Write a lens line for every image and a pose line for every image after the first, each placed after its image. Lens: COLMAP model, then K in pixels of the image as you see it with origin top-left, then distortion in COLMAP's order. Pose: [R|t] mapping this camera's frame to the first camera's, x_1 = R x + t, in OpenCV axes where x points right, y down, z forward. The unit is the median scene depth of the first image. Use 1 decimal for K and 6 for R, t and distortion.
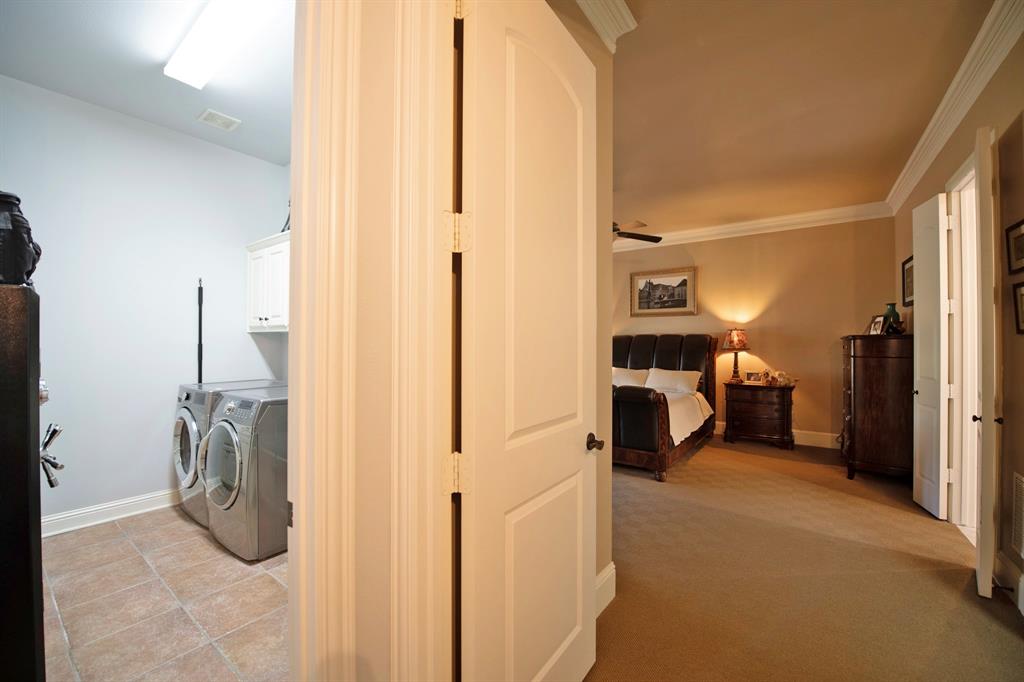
lens RADIAL K [[406.1, 0, 509.6], [0, 406.1, 340.6], [0, 0, 1]] dist [-0.015977, -0.003256]
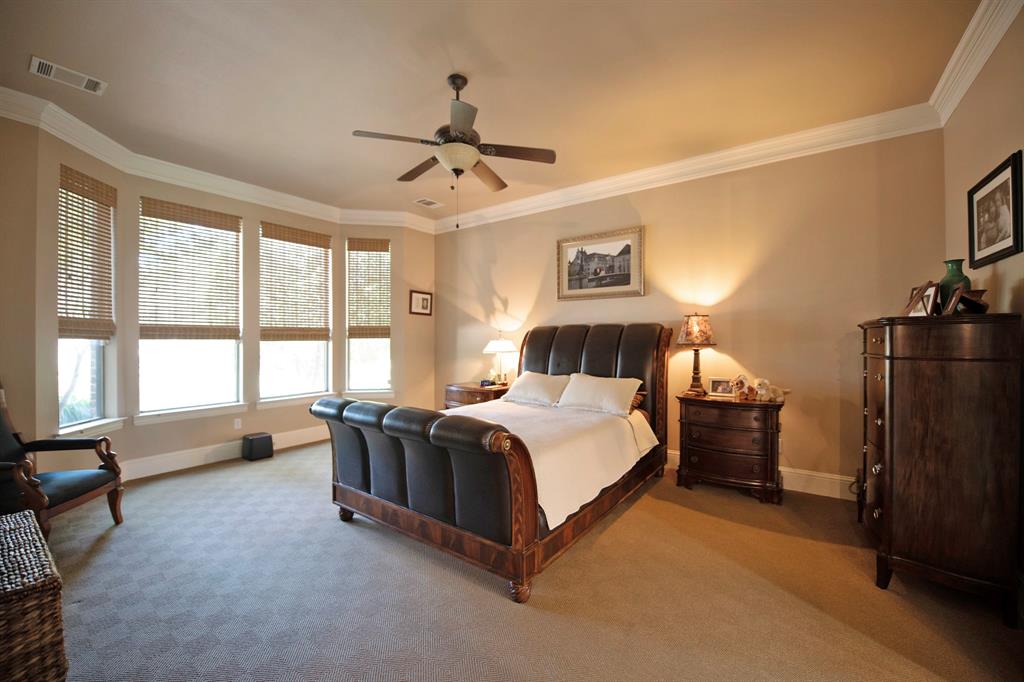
lens RADIAL K [[406.1, 0, 509.6], [0, 406.1, 340.6], [0, 0, 1]] dist [-0.015977, -0.003256]
pose [[0.999969, -0.005125, 0.005967, 0.257180], [0.005076, 0.999954, 0.008187, 0.007561], [-0.006009, -0.008157, 0.999949, 0.347009]]
